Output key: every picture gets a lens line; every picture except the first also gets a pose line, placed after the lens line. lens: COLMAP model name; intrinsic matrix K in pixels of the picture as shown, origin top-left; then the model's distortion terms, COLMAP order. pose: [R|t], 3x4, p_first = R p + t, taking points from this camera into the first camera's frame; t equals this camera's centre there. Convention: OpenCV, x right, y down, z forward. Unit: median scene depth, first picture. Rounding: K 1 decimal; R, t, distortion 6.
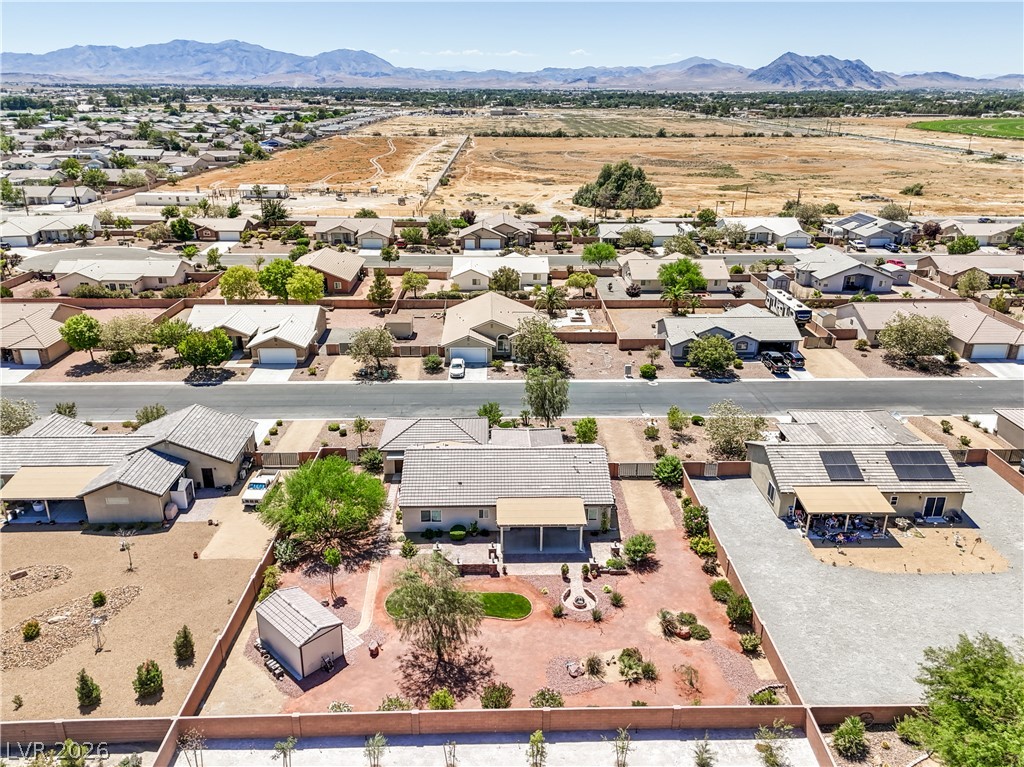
lens RADIAL K [[745.6, 0, 517.3], [0, 745.6, 406.7], [0, 0, 1]] dist [0.066743, -0.055420]
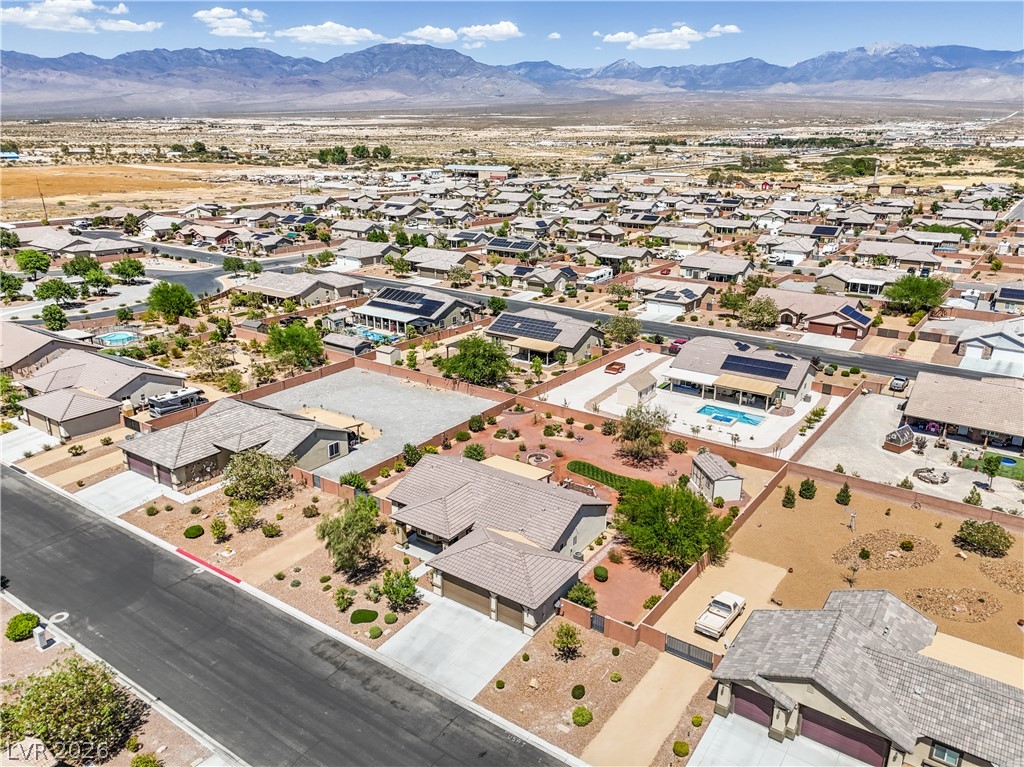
lens RADIAL K [[753.7, 0, 512.0], [0, 753.7, 383.5], [0, 0, 1]] dist [0.072853, -0.066910]
pose [[-0.798731, -0.208045, 0.564576, -0.393066], [0.220890, 0.771413, 0.596766, -0.439523], [-0.559676, 0.601364, -0.570197, 0.988846]]
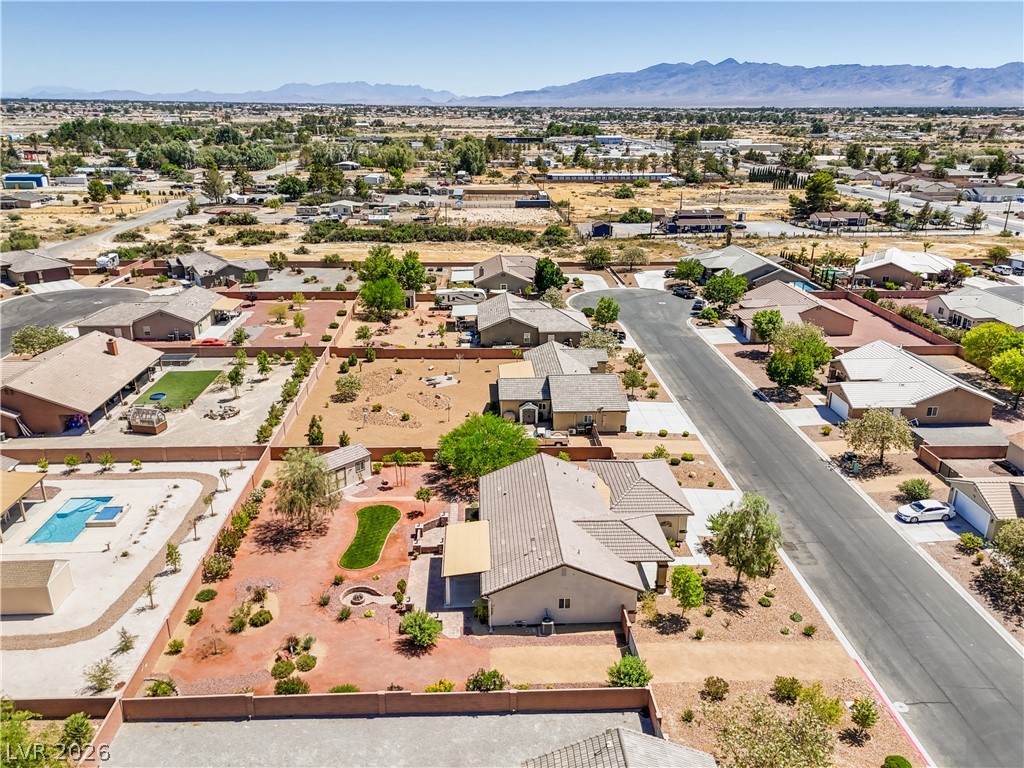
lens RADIAL K [[776.6, 0, 512.0], [0, 776.6, 384.0], [0, 0, 1]] dist [0.066596, -0.055283]
pose [[0.015440, 0.329375, -0.944073, 0.537543], [-0.394303, 0.869675, 0.296970, -0.212448], [0.918851, 0.367666, 0.143301, 0.501845]]
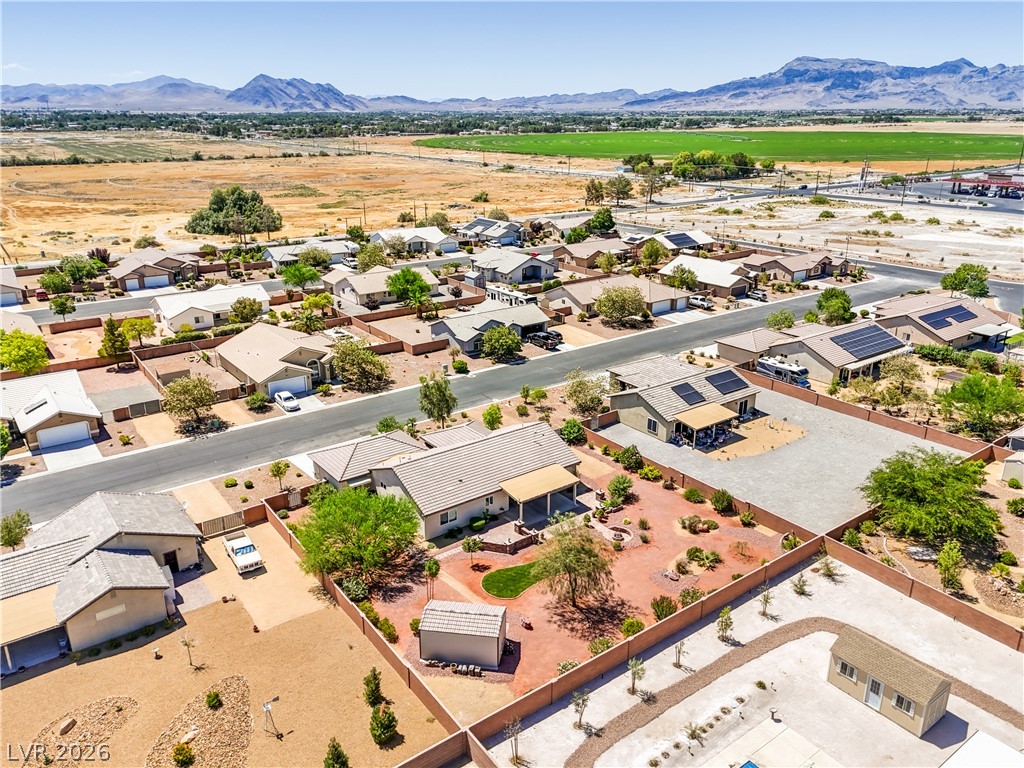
lens RADIAL K [[745.6, 0, 517.3], [0, 745.6, 407.2], [0, 0, 1]] dist [0.066743, -0.055420]
pose [[0.819929, -0.218888, 0.528966, -0.345528], [0.231214, 0.971917, 0.043787, -0.017695], [-0.523695, 0.086402, 0.847513, 0.024104]]
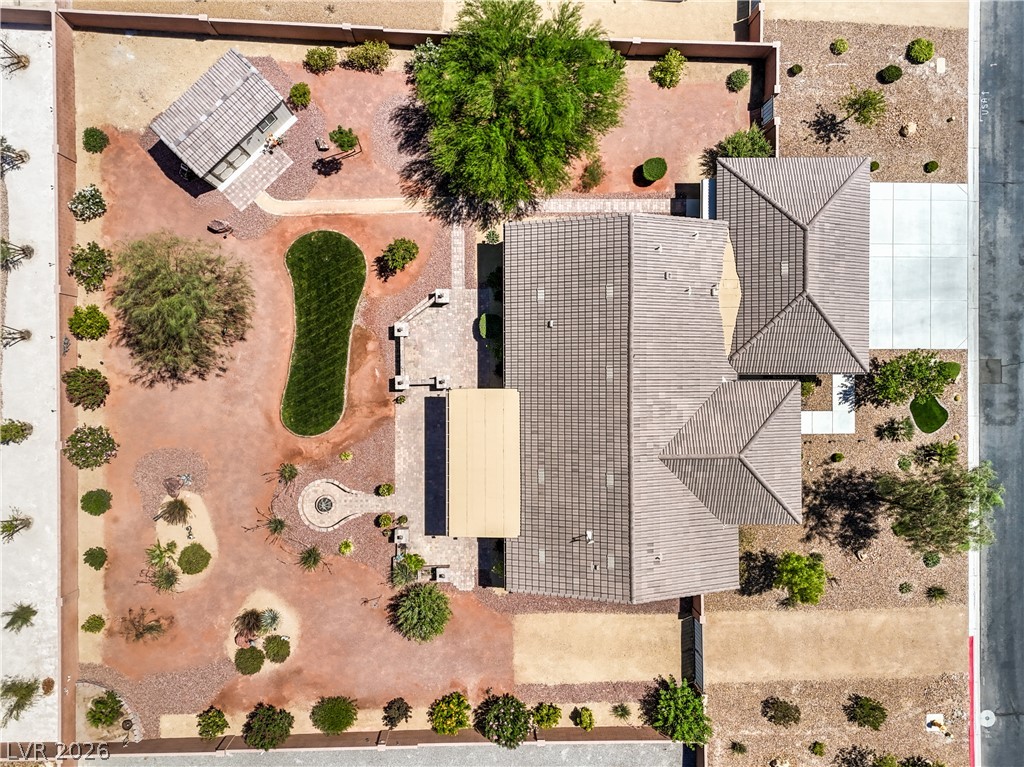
lens RADIAL K [[760.8, 0, 516.1], [0, 760.8, 388.3], [0, 0, 1]] dist [0.065318, -0.051149]
pose [[-0.029944, 0.999507, -0.009395, -0.013633], [-0.431926, -0.004462, 0.901898, -0.251536], [0.901412, 0.031065, 0.431846, 0.456230]]
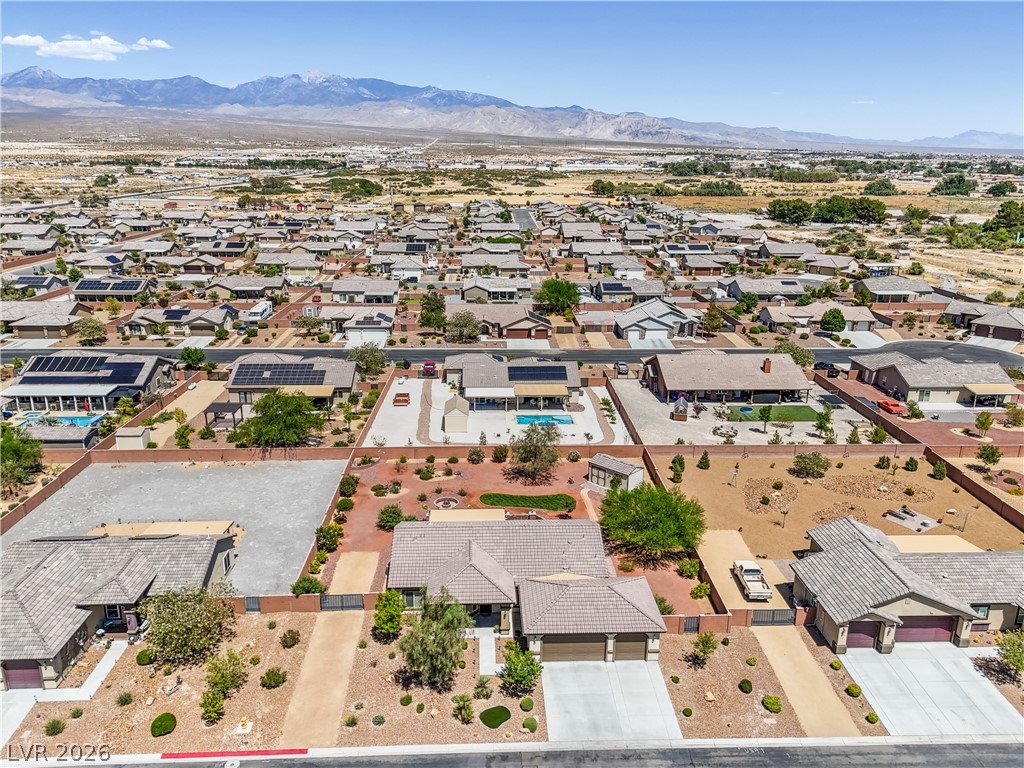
lens RADIAL K [[760.8, 0, 516.1], [0, 760.8, 388.8], [0, 0, 1]] dist [0.065318, -0.051149]
pose [[-0.999642, -0.017570, -0.020181, -0.010512], [-0.026441, 0.764286, 0.644335, -0.475107], [0.004103, 0.644638, -0.764477, 1.077500]]
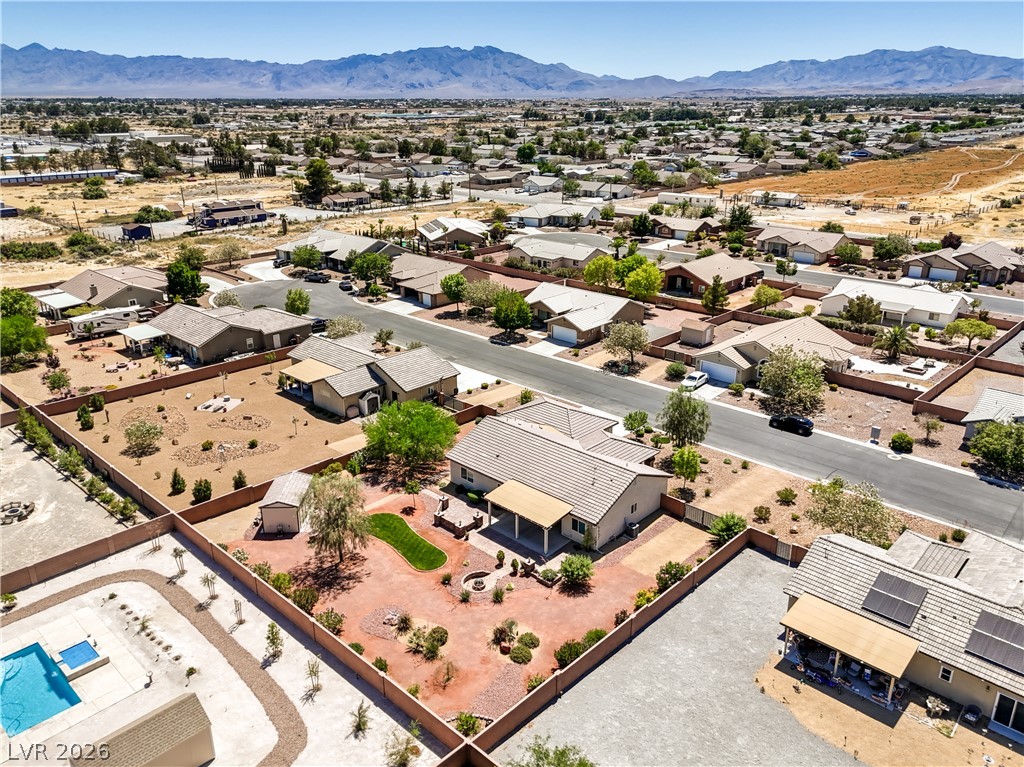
lens RADIAL K [[760.8, 0, 516.1], [0, 760.8, 388.3], [0, 0, 1]] dist [0.065318, -0.051149]
pose [[0.705694, 0.242962, -0.665556, 0.407144], [-0.268673, 0.960973, 0.065928, -0.044881], [0.655599, 0.132292, 0.743430, 0.114722]]
